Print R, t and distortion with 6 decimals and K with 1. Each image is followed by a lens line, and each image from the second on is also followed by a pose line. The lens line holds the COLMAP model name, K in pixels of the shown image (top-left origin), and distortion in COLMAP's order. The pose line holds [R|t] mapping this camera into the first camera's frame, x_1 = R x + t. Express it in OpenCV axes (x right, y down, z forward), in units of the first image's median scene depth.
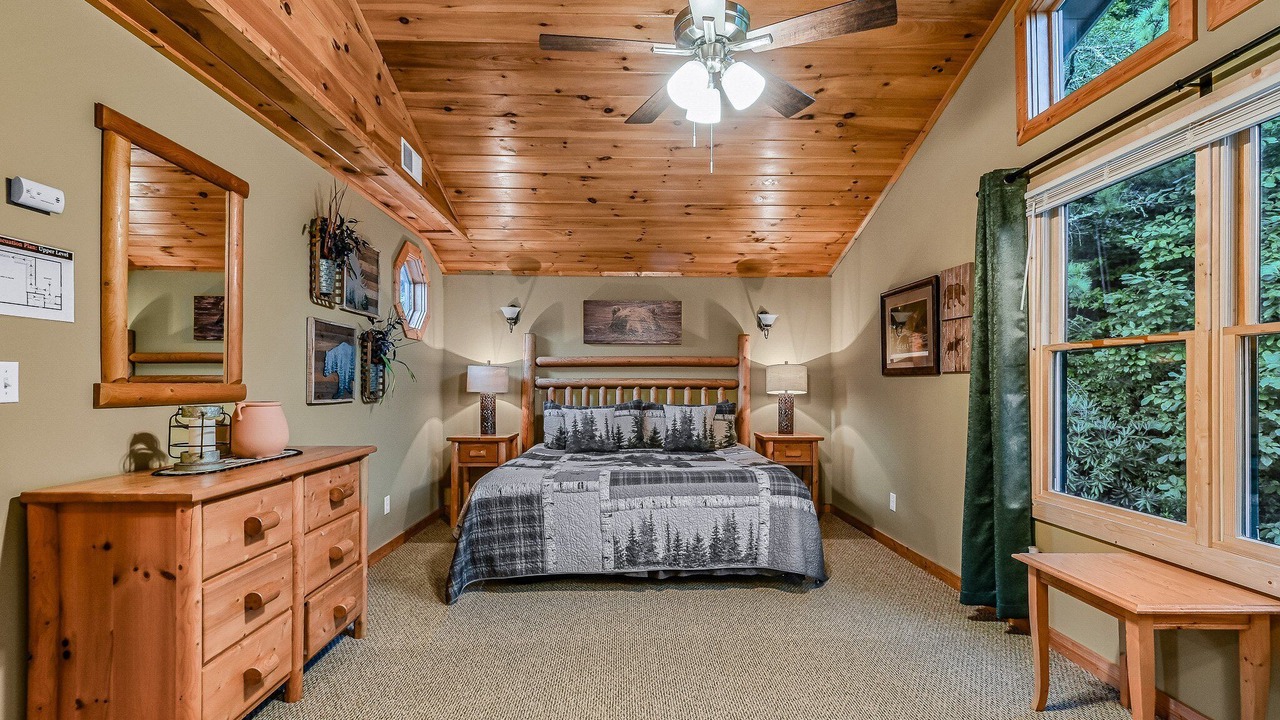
lens RADIAL K [[580.8, 0, 640.3], [0, 580.8, 379.0], [0, 0, 1]] dist [0.002623, -0.007308]
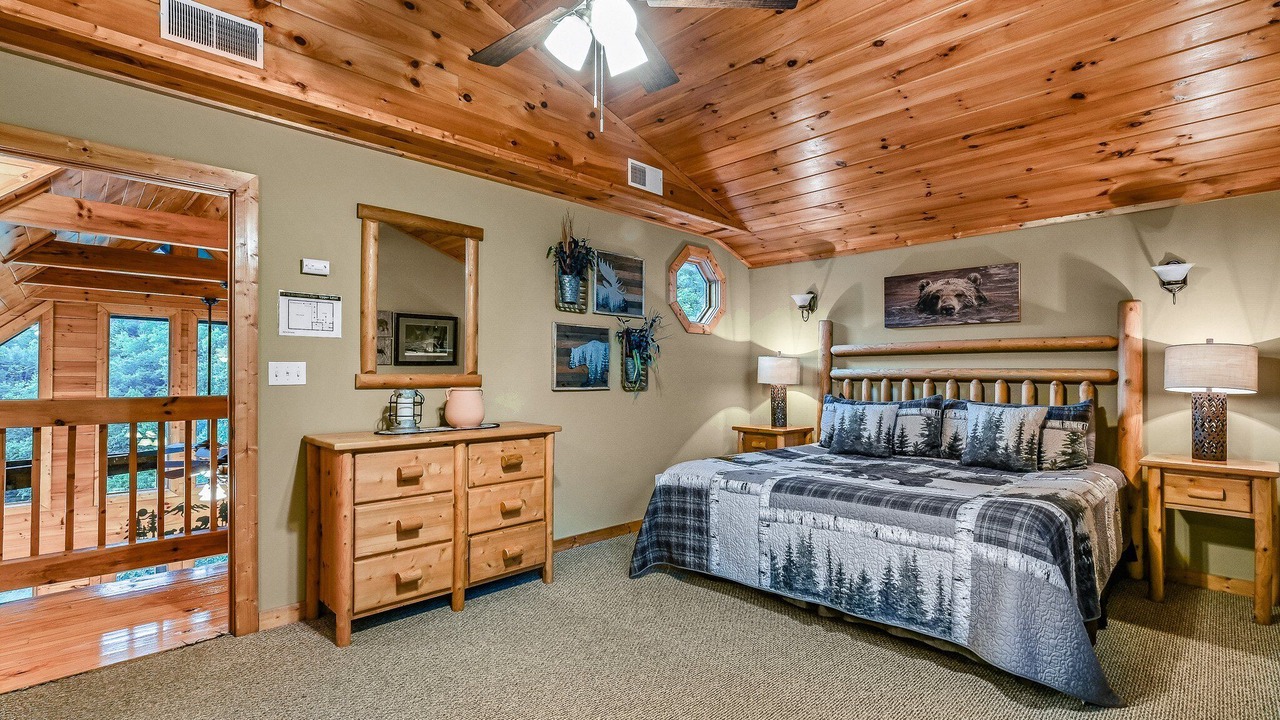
lens RADIAL K [[576.7, 0, 640.9], [0, 576.7, 364.5], [0, 0, 1]] dist [0.003471, -0.000218]
pose [[0.687738, -0.010340, -0.725886, 0.447530], [0.003472, 0.999934, -0.010954, 0.000460], [0.725951, 0.005014, 0.687728, 0.256500]]
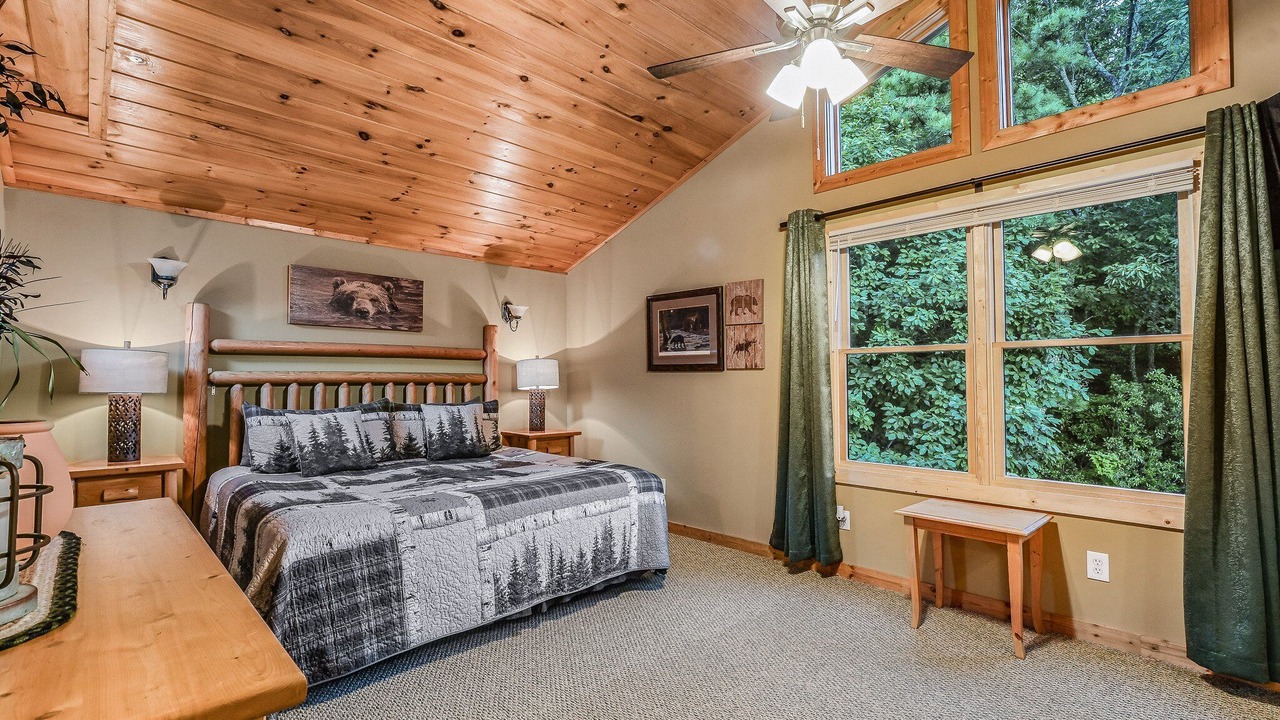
lens RADIAL K [[570.9, 0, 640.0], [0, 570.9, 360.0], [0, 0, 1]] dist [-0.000785, -0.000039]
pose [[0.738836, 0.022094, 0.673523, -0.420221], [-0.004961, 0.999614, -0.027348, 0.003023], [-0.673867, 0.016864, 0.738660, 0.290519]]
